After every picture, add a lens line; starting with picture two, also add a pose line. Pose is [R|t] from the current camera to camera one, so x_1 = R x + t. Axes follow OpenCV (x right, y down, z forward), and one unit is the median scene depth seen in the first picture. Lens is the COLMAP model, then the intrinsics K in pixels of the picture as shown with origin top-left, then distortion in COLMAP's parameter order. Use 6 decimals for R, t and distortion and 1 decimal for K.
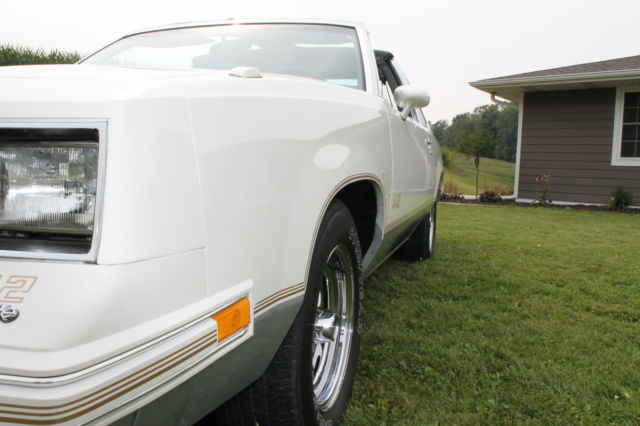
lens RADIAL K [[600.6, 0, 320.0], [0, 600.6, 213.0], [0, 0, 1]] dist [-0.059444, 0.003646]
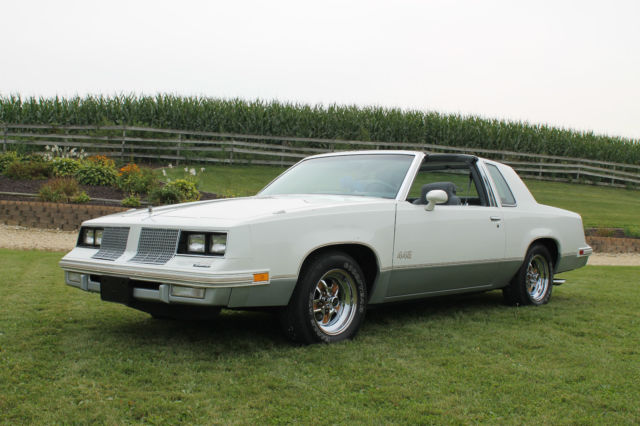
lens RADIAL K [[782.8, 0, 320.0], [0, 782.8, 213.0], [0, 0, 1]] dist [-0.068080, 0.041292]
pose [[0.900317, -0.017362, -0.434888, 0.586936], [-0.024837, 0.995526, -0.091164, 0.050761], [0.434525, 0.092878, 0.895858, -0.840517]]
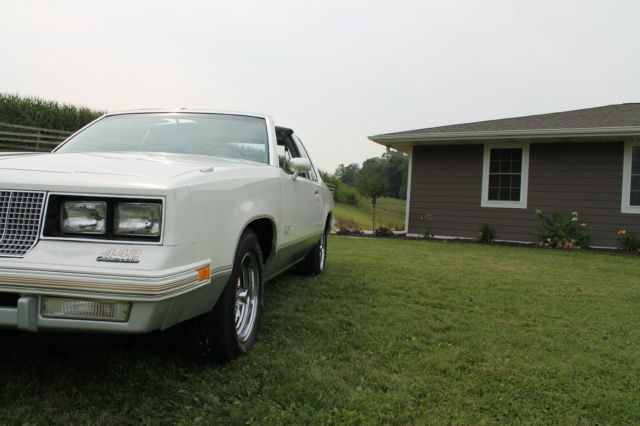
lens RADIAL K [[548.1, 0, 337.4], [0, 548.1, 214.7], [0, 0, 1]] dist [-0.120790, 0.086613]
pose [[0.984796, 0.010284, 0.173410, 0.001855], [-0.000041, 0.998260, -0.058965, 0.015451], [-0.173714, 0.058062, 0.983083, -0.307672]]
